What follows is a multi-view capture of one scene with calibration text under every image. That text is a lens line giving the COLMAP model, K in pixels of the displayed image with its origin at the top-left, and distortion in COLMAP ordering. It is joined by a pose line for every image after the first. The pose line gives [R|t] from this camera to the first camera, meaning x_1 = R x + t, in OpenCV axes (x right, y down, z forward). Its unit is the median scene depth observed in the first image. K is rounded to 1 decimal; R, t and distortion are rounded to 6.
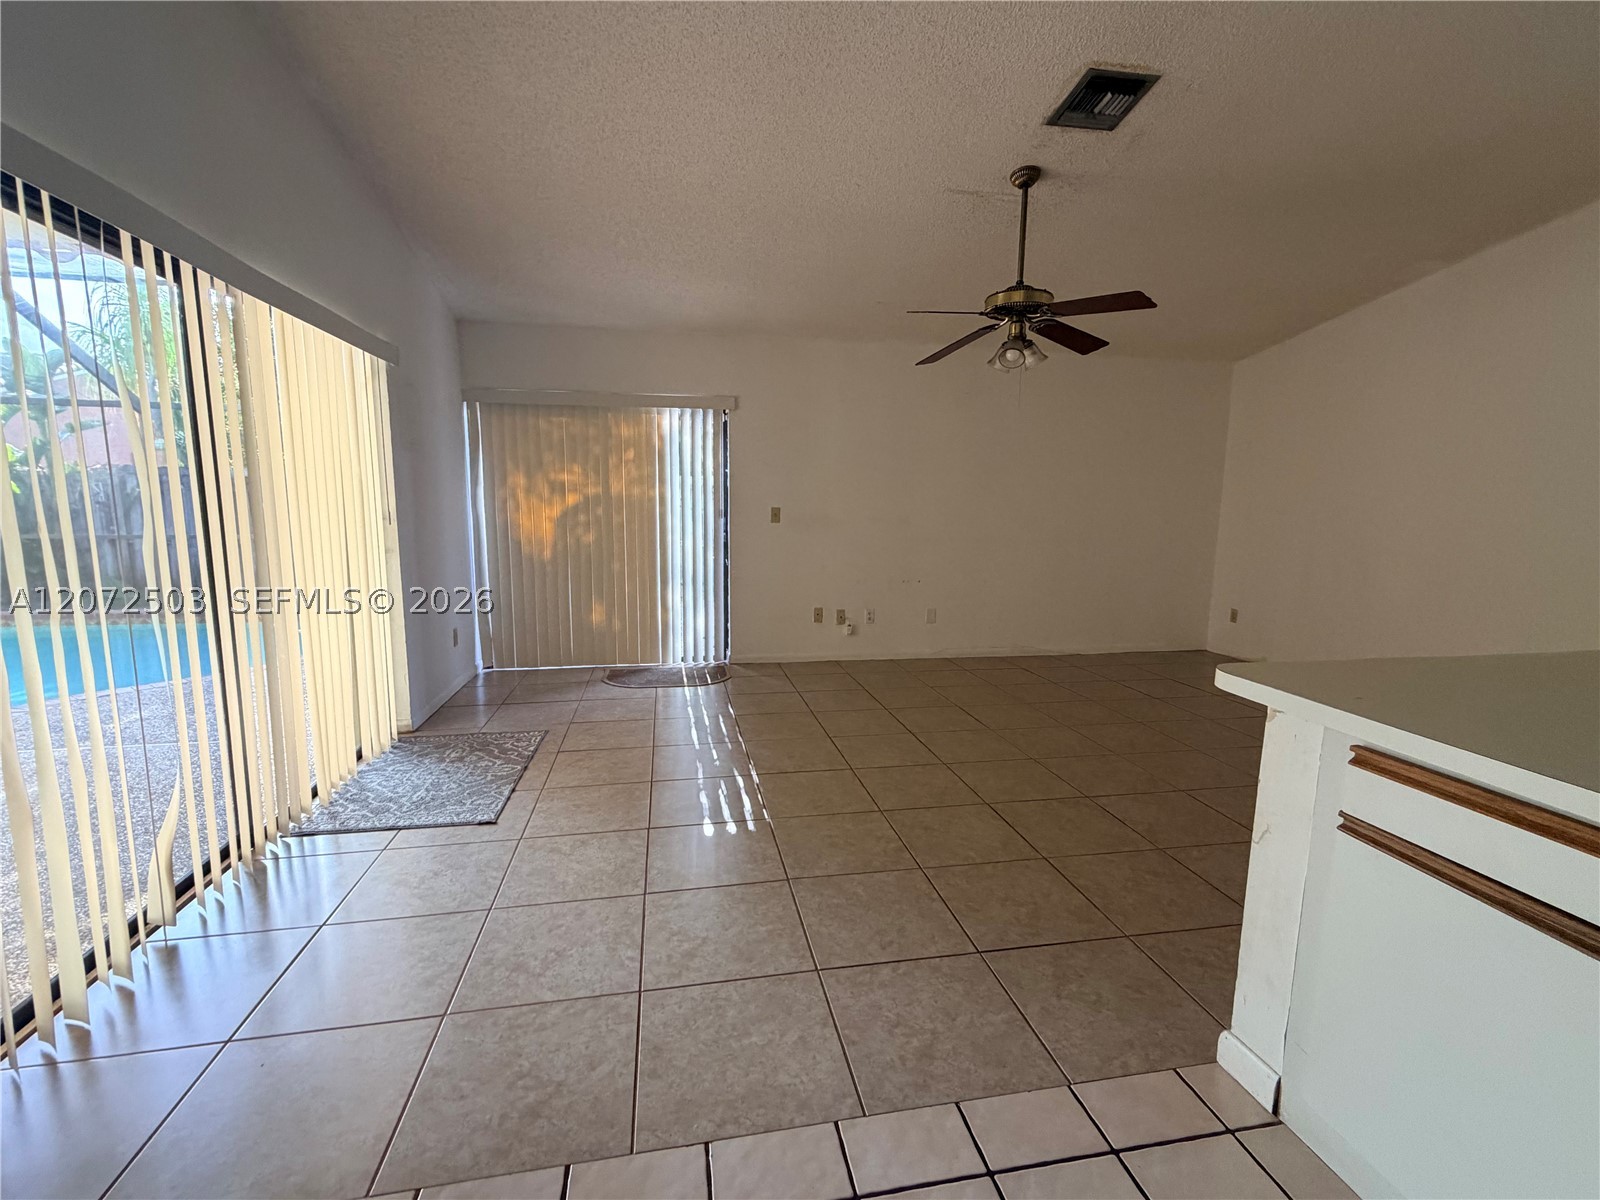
lens RADIAL K [[703.3, 0, 805.0], [0, 703.3, 604.8], [0, 0, 1]] dist [-0.001044, 0.000126]
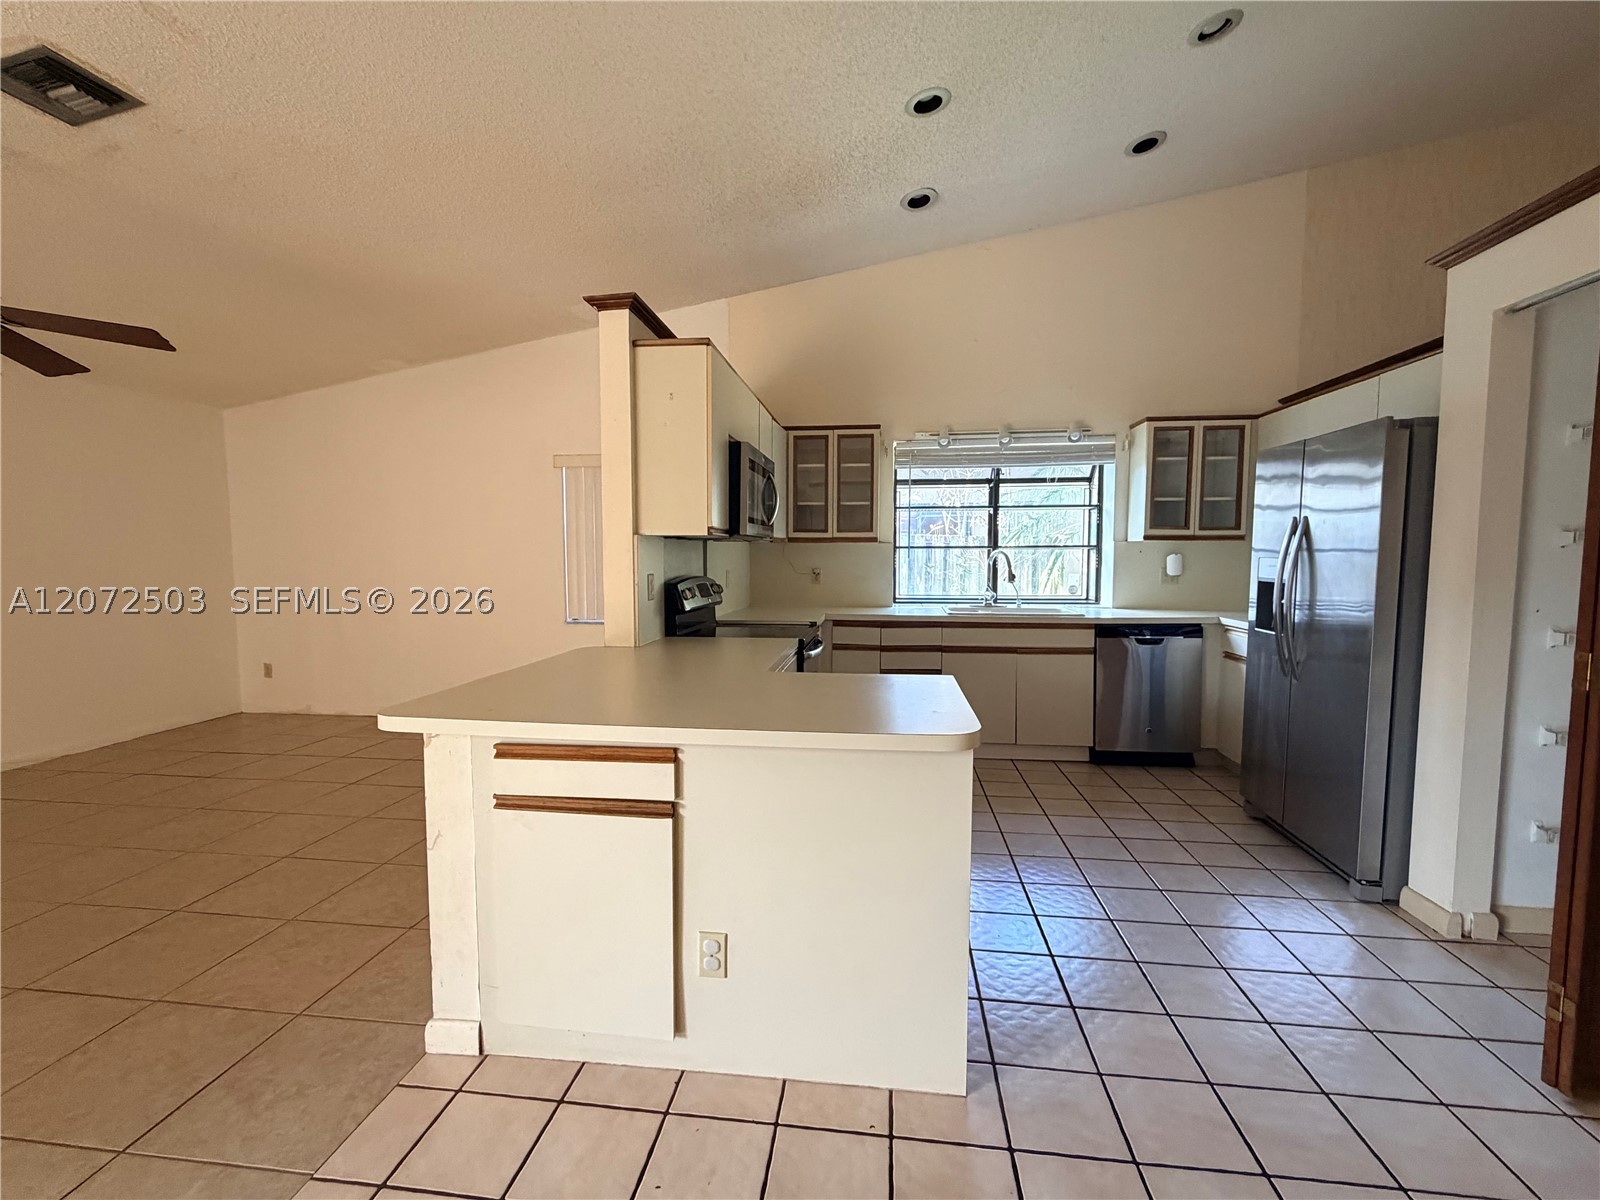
lens RADIAL K [[703.3, 0, 798.7], [0, 703.3, 601.9], [0, 0, 1]] dist [-0.001044, 0.000126]
pose [[0.313195, -0.081190, 0.946212, -0.113334], [0.143052, 0.989004, 0.037512, -0.015284], [-0.938853, 0.123609, 0.321365, -0.013432]]
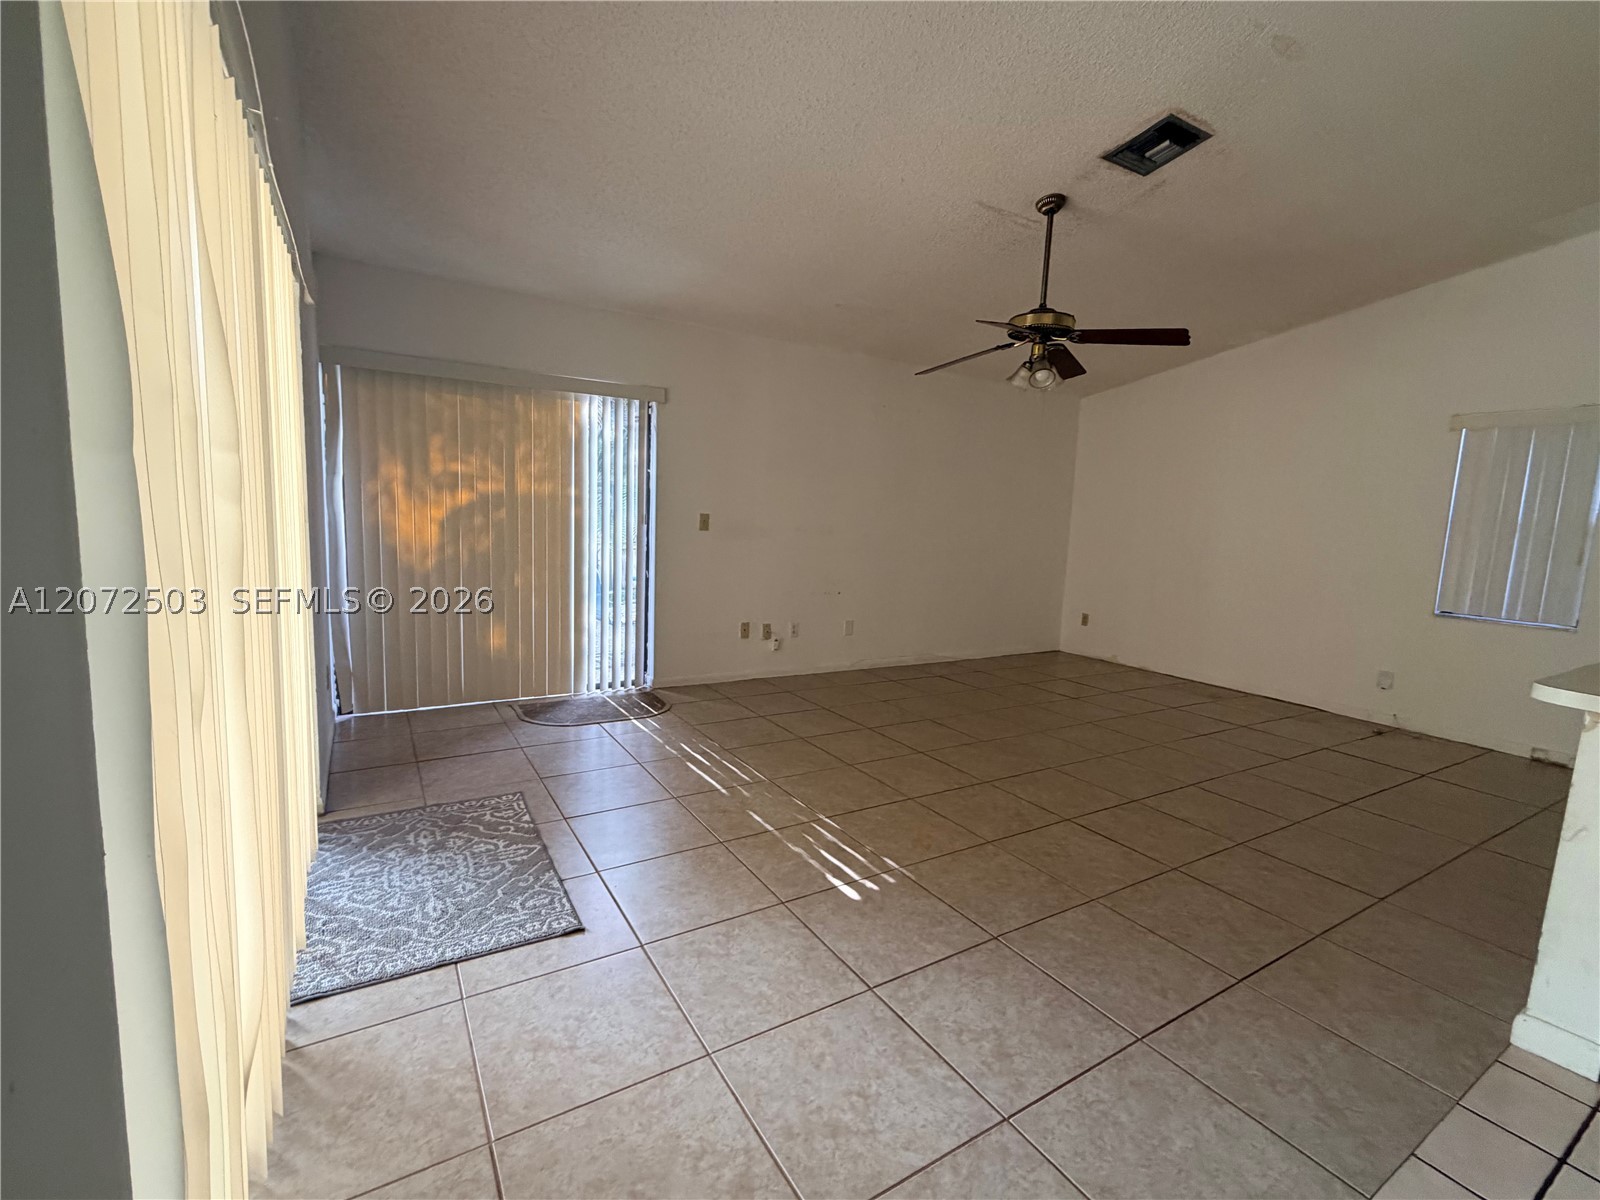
lens RADIAL K [[703.3, 0, 802.9], [0, 703.3, 601.0], [0, 0, 1]] dist [-0.001044, 0.000126]
pose [[0.935610, -0.015728, 0.352684, -0.373618], [0.019943, 0.999766, -0.008321, -0.023629], [-0.352471, 0.014819, 0.935706, 0.161024]]
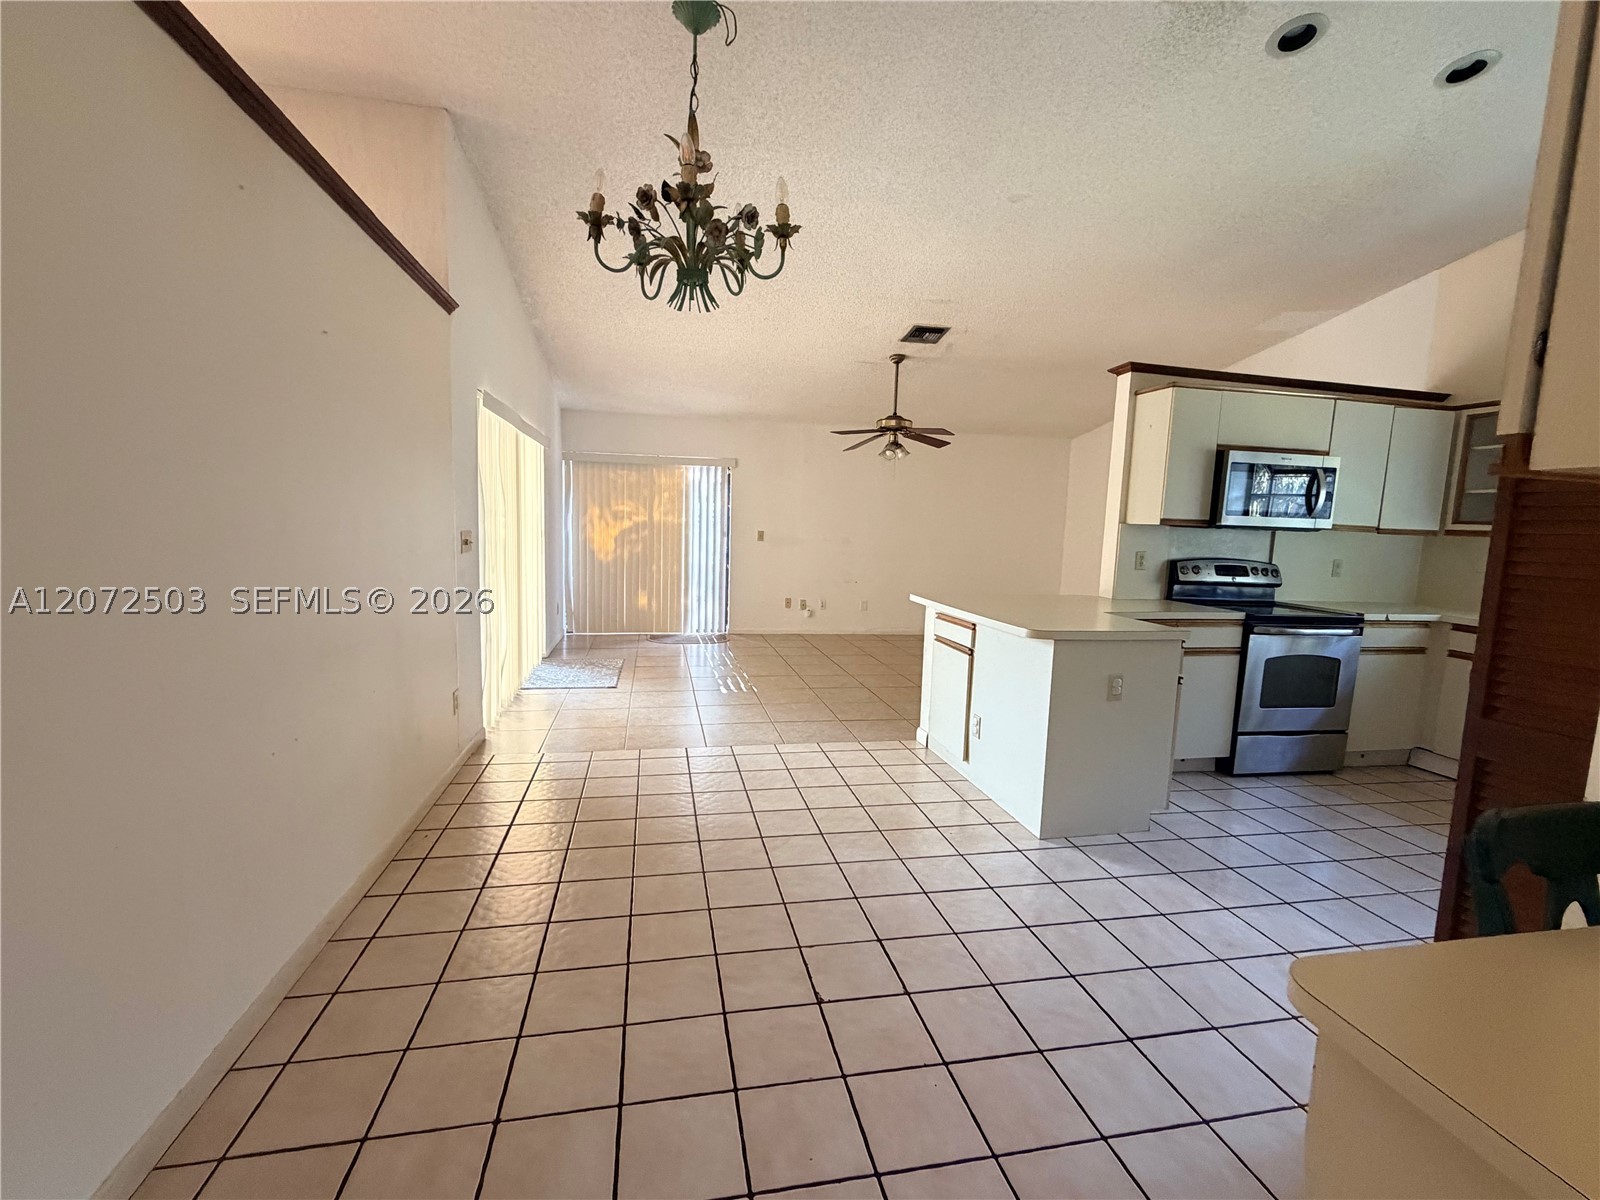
lens RADIAL K [[703.3, 0, 806.6], [0, 703.3, 607.1], [0, 0, 1]] dist [-0.001044, 0.000126]
pose [[0.999635, 0.016623, 0.021286, 0.042048], [-0.016066, 0.999530, -0.026106, 0.096751], [-0.021710, 0.025754, 0.999433, -0.786729]]
